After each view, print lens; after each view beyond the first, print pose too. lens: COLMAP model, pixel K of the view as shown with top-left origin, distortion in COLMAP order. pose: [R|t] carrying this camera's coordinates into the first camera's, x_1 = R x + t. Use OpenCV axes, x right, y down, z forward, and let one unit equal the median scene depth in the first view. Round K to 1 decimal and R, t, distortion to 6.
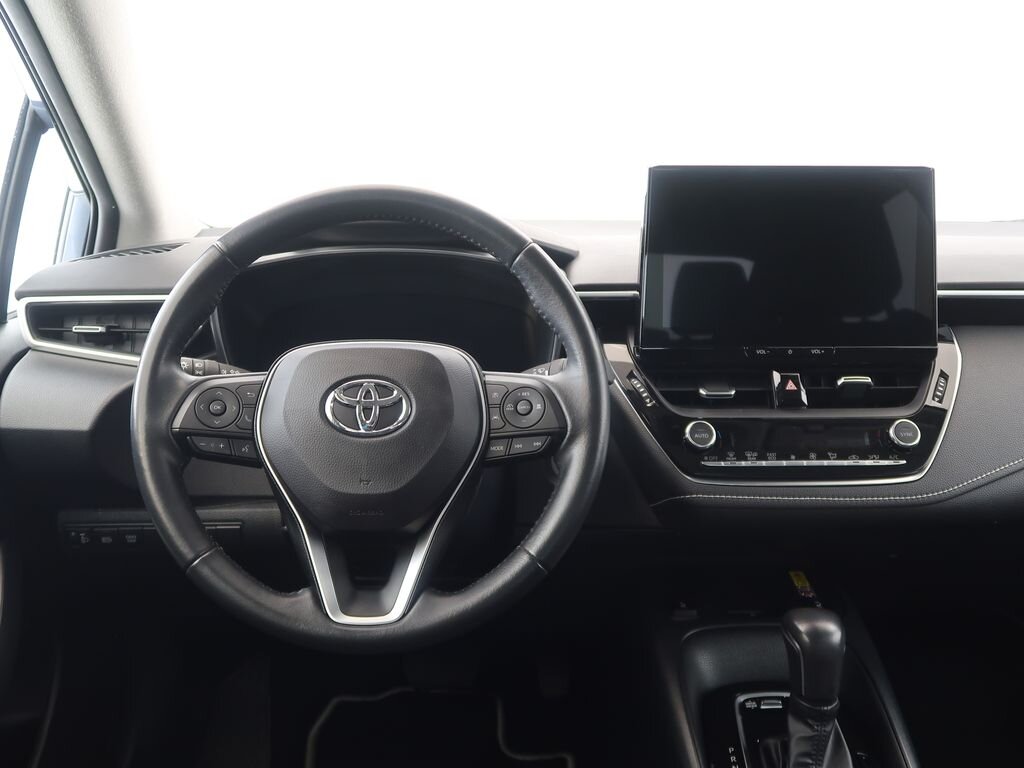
lens RADIAL K [[1053.0, 0, 512.8], [0, 1053.0, 381.0], [0, 0, 1]] dist [0.012177, 0.000000]
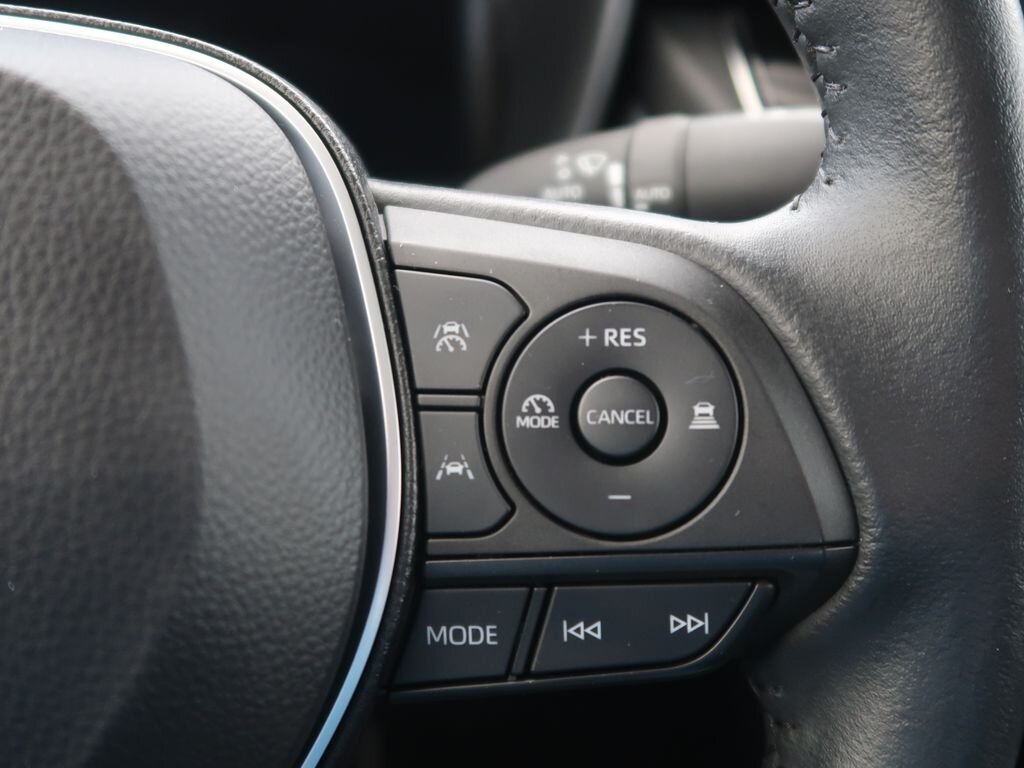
lens RADIAL K [[1102.5, 0, 508.9], [0, 1102.5, 384.6], [0, 0, 1]] dist [-0.032793, 0.000000]
pose [[0.990447, 0.000981, 0.137894, -0.032885], [-0.033961, 0.970910, 0.237022, -0.023466], [-0.133650, -0.239441, 0.961668, 0.817467]]
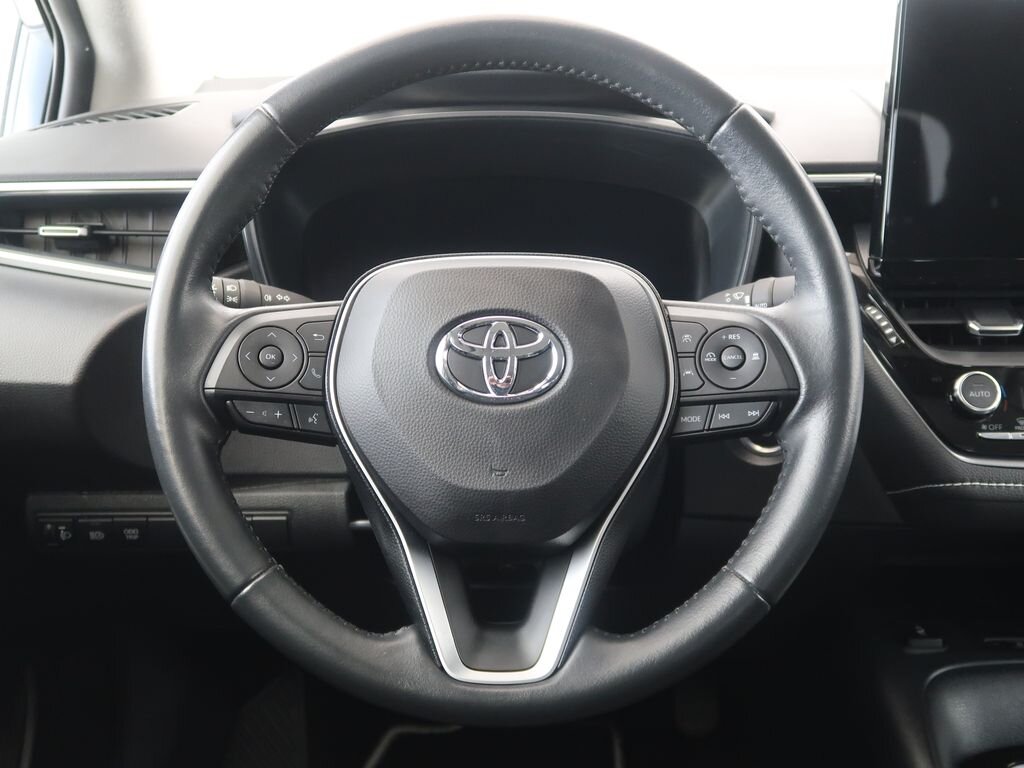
lens RADIAL K [[1355.1, 0, 513.4], [0, 1355.1, 386.5], [0, 0, 1]] dist [0.030112, 0.000000]
pose [[0.999526, 0.002379, -0.030682, -0.099344], [0.000215, 0.996445, 0.084244, -0.028165], [0.030773, -0.084211, 0.995973, 0.147212]]
